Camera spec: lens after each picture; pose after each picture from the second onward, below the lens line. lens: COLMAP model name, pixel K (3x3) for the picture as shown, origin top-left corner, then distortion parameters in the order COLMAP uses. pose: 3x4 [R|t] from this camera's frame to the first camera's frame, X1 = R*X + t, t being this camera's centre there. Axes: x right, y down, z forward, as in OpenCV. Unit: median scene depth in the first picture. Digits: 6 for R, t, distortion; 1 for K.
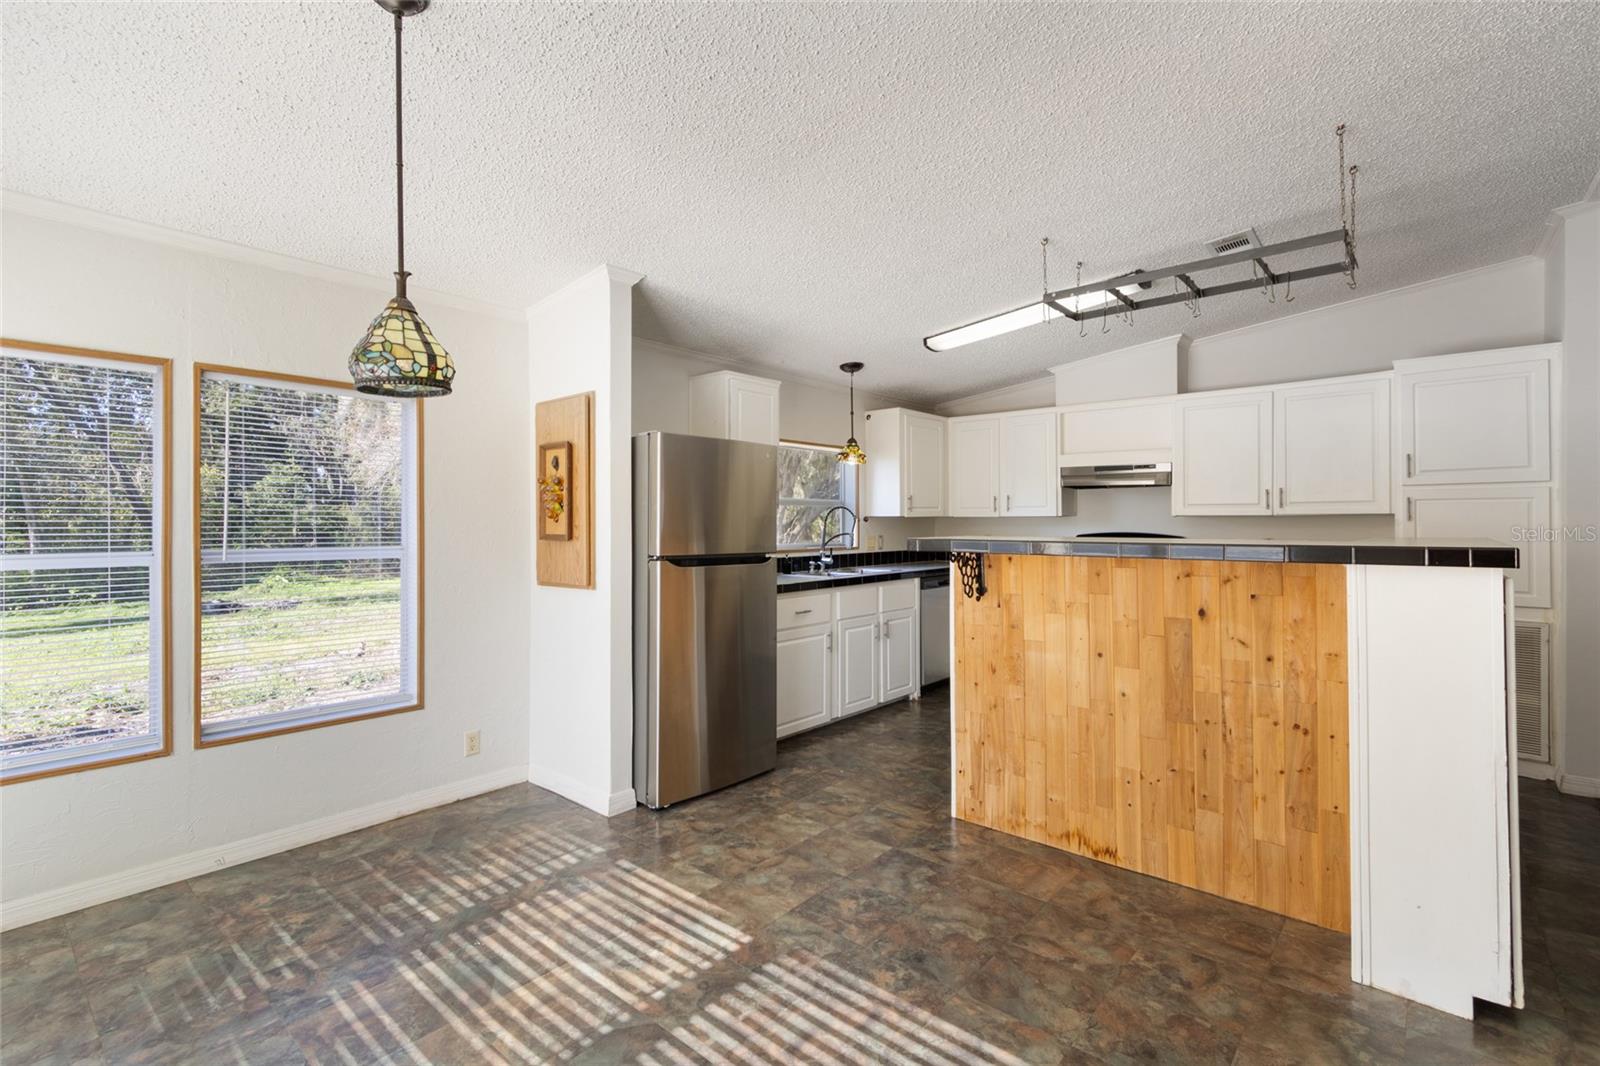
lens RADIAL K [[731.3, 0, 796.2], [0, 731.3, 517.3], [0, 0, 1]] dist [0.002439, -0.001420]
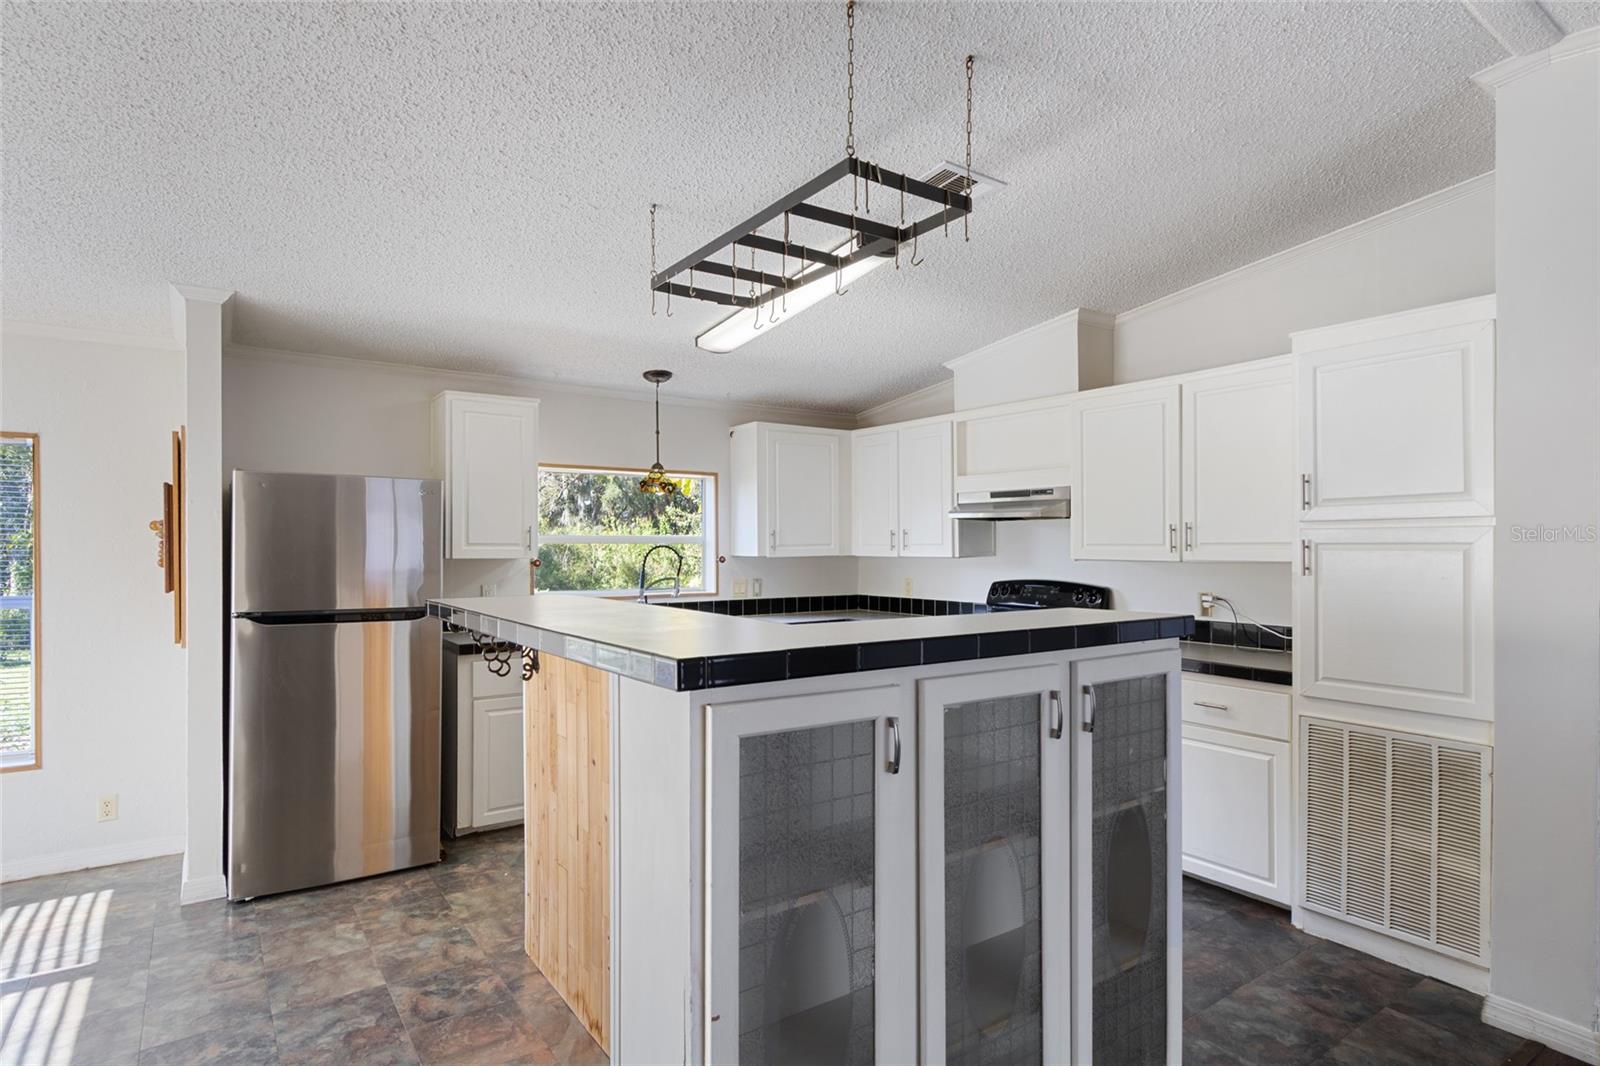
lens RADIAL K [[841.5, 0, 789.1], [0, 841.5, 546.2], [0, 0, 1]] dist [0.000039, -0.002005]
pose [[0.969900, 0.001159, -0.243502, 0.798758], [0.000537, 0.999976, 0.006899, -0.037874], [0.243504, -0.006822, 0.969876, 0.214348]]
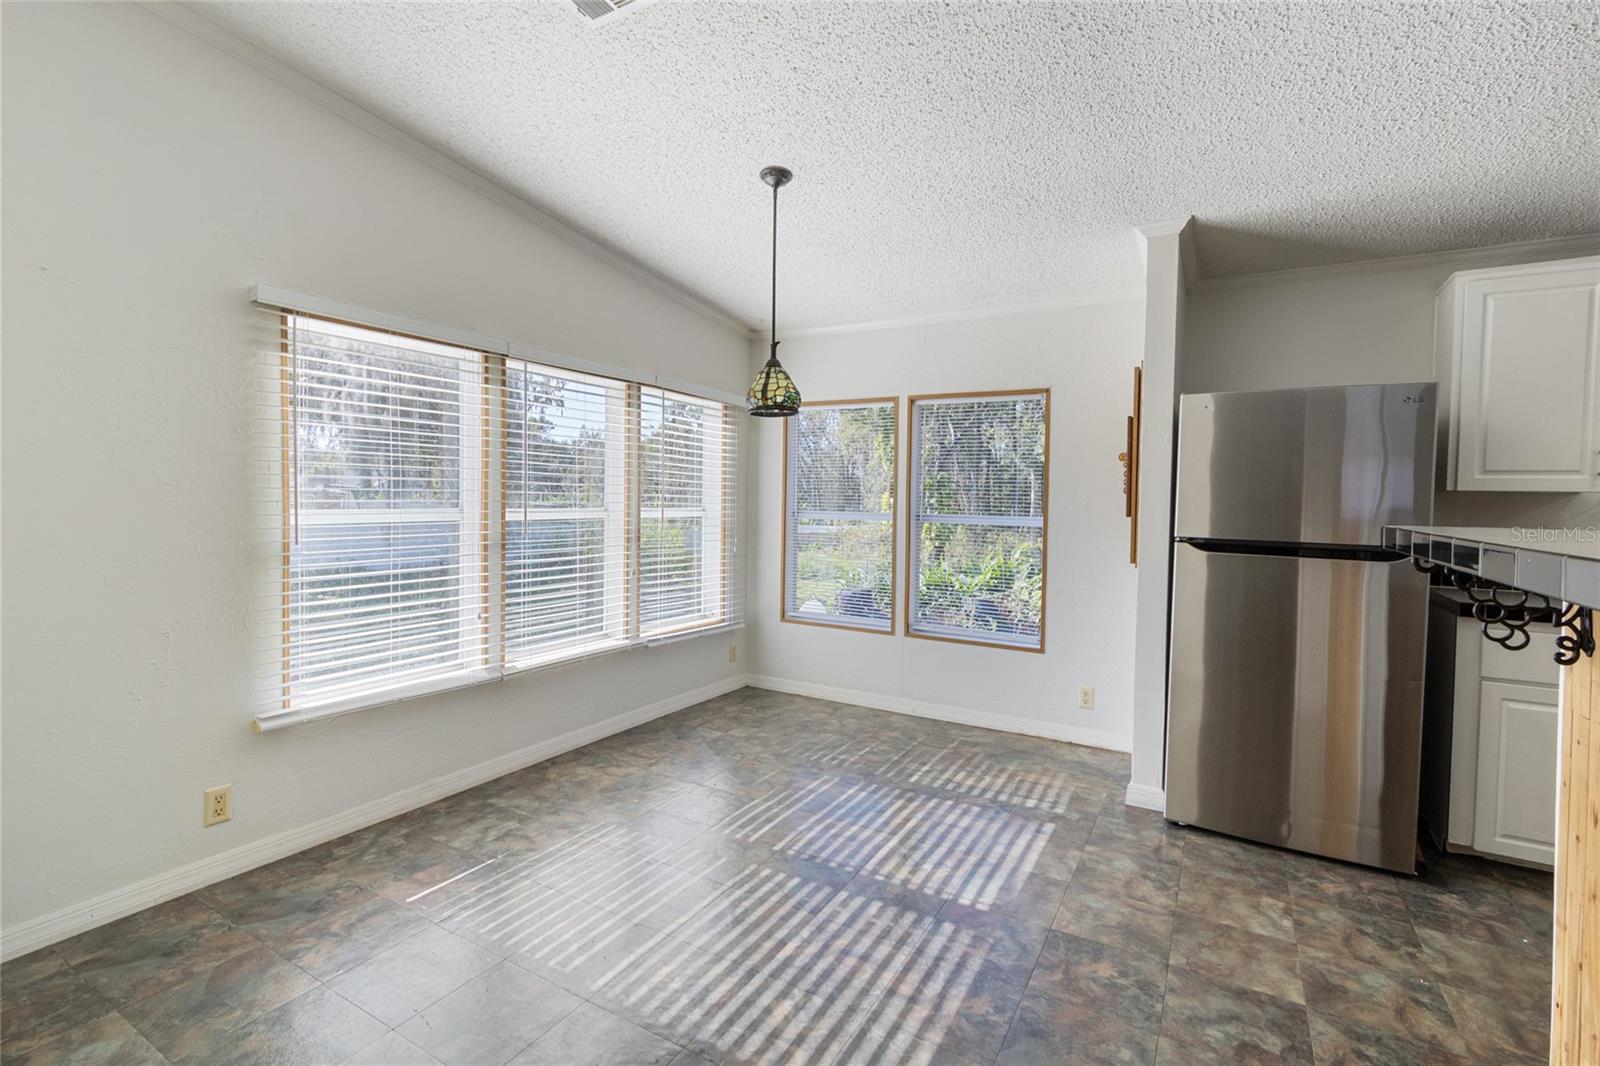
lens RADIAL K [[731.3, 0, 796.2], [0, 731.3, 517.3], [0, 0, 1]] dist [0.002439, -0.001420]
pose [[0.176832, 0.031926, -0.983723, 0.679854], [-0.010155, 0.999480, 0.030612, 0.008008], [0.984189, 0.004577, 0.177064, 0.449299]]
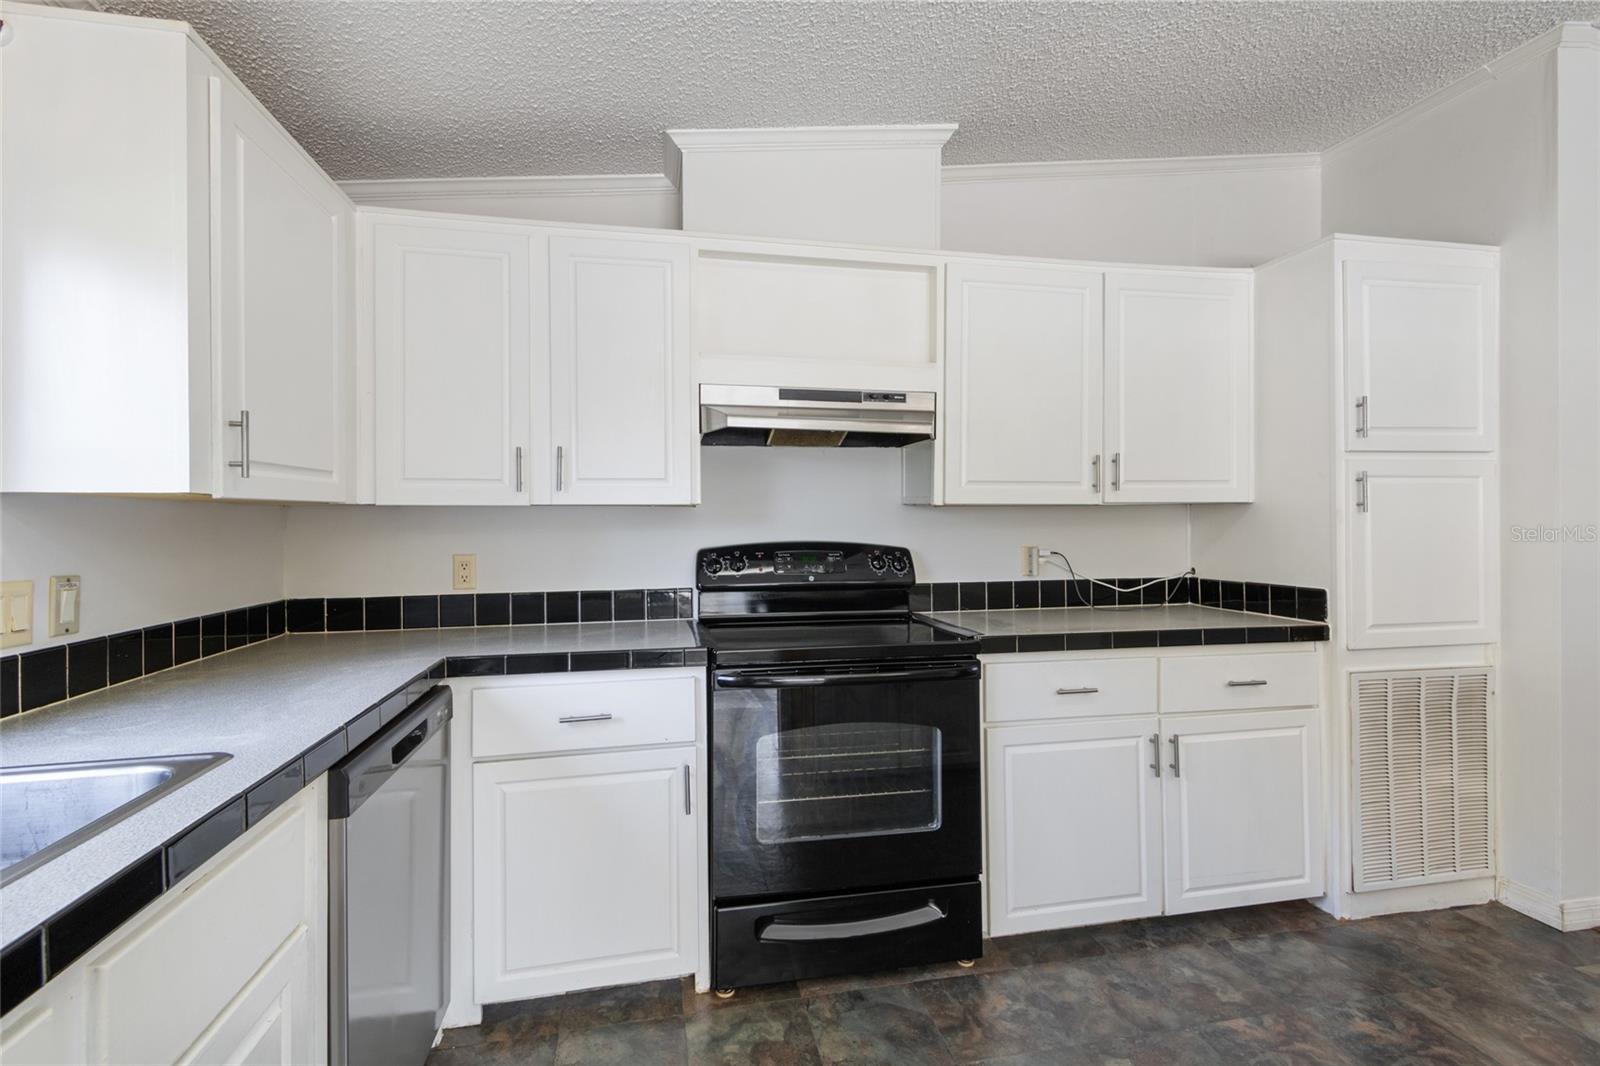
lens RADIAL K [[725.7, 0, 797.5], [0, 725.7, 518.2], [0, 0, 1]] dist [0.005852, -0.000537]
pose [[0.609535, 0.002842, 0.792754, 0.152028], [0.002762, 0.999980, -0.005709, 0.016693], [-0.792754, 0.005669, 0.609515, 1.404493]]
